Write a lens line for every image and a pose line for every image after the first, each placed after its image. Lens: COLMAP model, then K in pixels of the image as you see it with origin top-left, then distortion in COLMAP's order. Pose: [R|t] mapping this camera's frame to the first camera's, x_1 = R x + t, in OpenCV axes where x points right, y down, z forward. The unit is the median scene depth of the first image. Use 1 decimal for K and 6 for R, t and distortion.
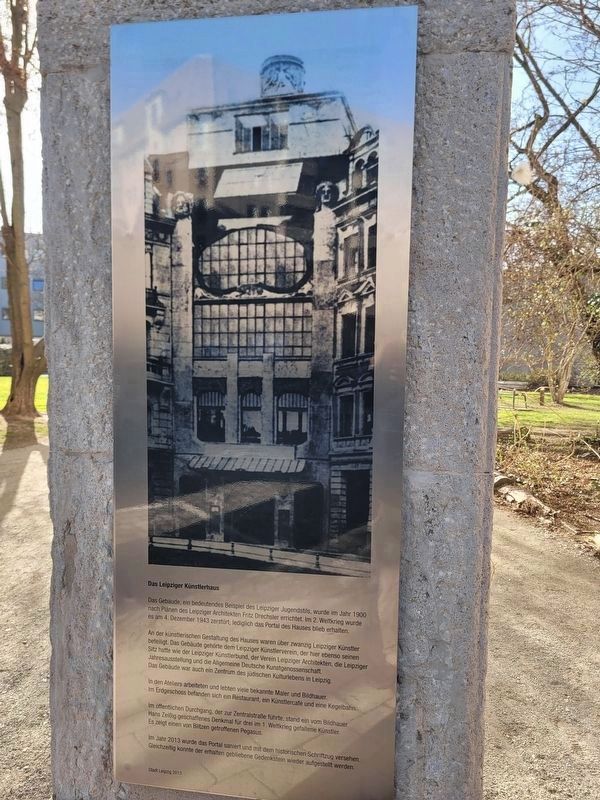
lens RADIAL K [[594.2, 0, 298.6], [0, 594.2, 400.2], [0, 0, 1]] dist [0.009534, -0.007257]
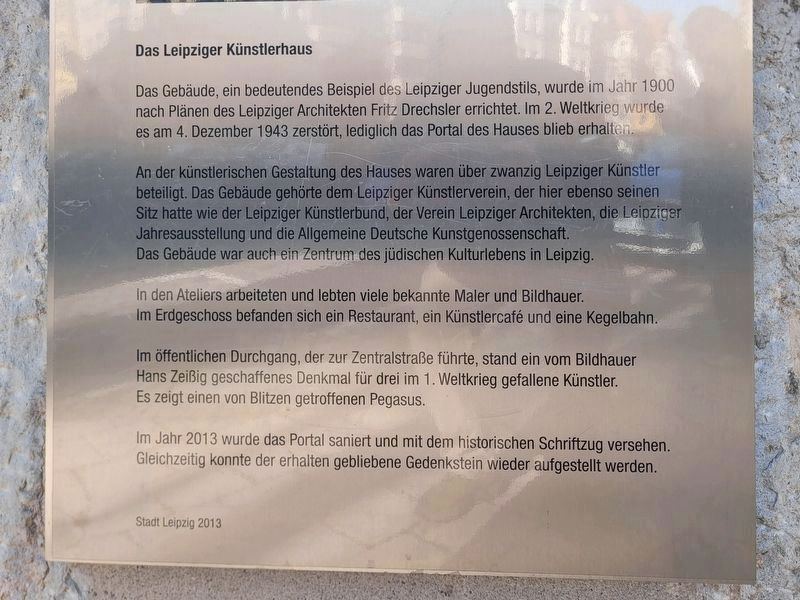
lens RADIAL K [[594.2, 0, 401.4], [0, 594.2, 299.6], [0, 0, 1]] dist [0.009534, -0.007257]
pose [[0.995744, -0.015938, 0.090774, -0.112379], [0.021773, 0.997734, -0.063656, 0.516958], [-0.089554, 0.065361, 0.993835, 0.595693]]
